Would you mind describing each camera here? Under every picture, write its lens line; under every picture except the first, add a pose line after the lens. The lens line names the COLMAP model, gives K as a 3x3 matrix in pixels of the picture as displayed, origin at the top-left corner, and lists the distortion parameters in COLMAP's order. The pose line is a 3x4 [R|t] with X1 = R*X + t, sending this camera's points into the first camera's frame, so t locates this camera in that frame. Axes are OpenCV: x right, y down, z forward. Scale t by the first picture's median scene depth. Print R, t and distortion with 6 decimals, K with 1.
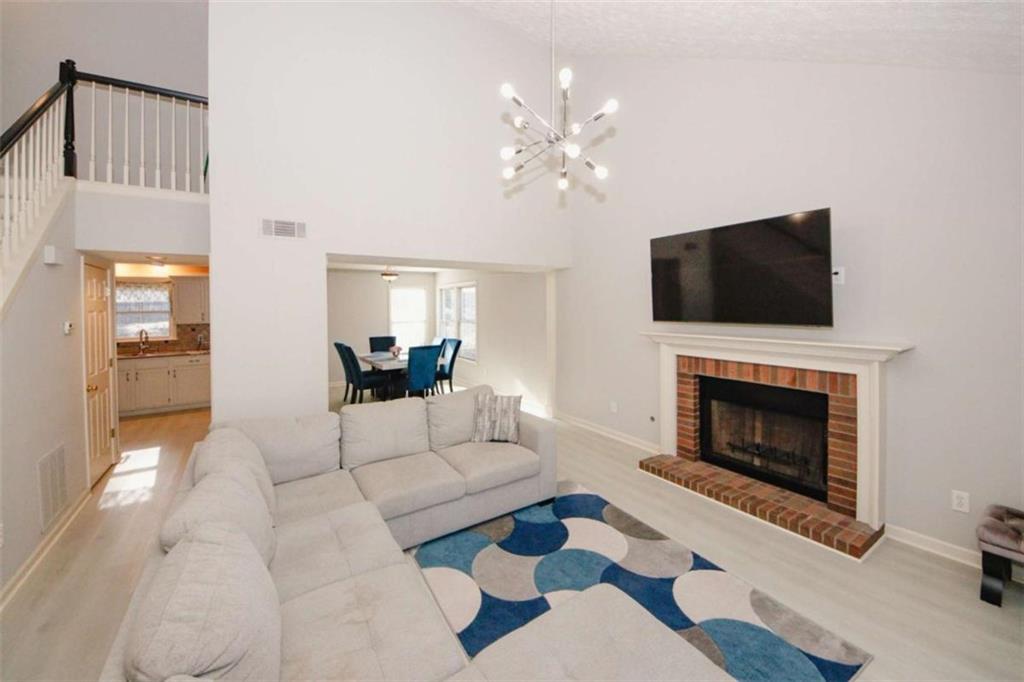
lens RADIAL K [[397.1, 0, 512.0], [0, 397.1, 341.0], [0, 0, 1]] dist [-0.000318, -0.007190]
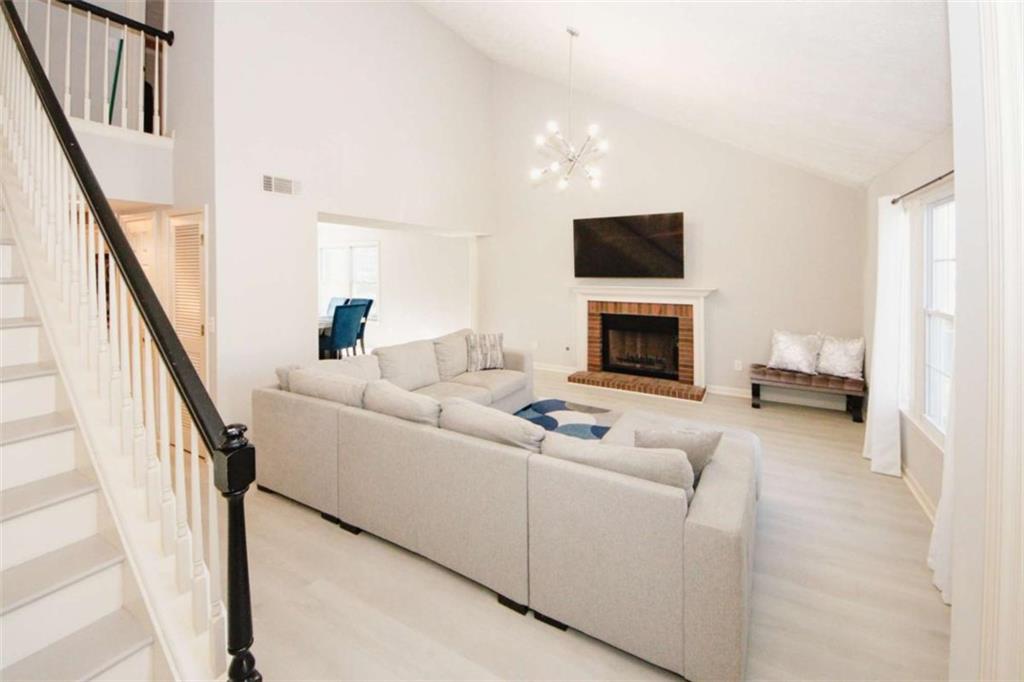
lens RADIAL K [[397.1, 0, 512.0], [0, 397.1, 341.0], [0, 0, 1]] dist [-0.000318, -0.007190]
pose [[0.896101, -0.074272, 0.437592, -0.539541], [0.041166, 0.995558, 0.084675, 0.053528], [-0.441938, -0.057864, 0.895178, -0.202657]]
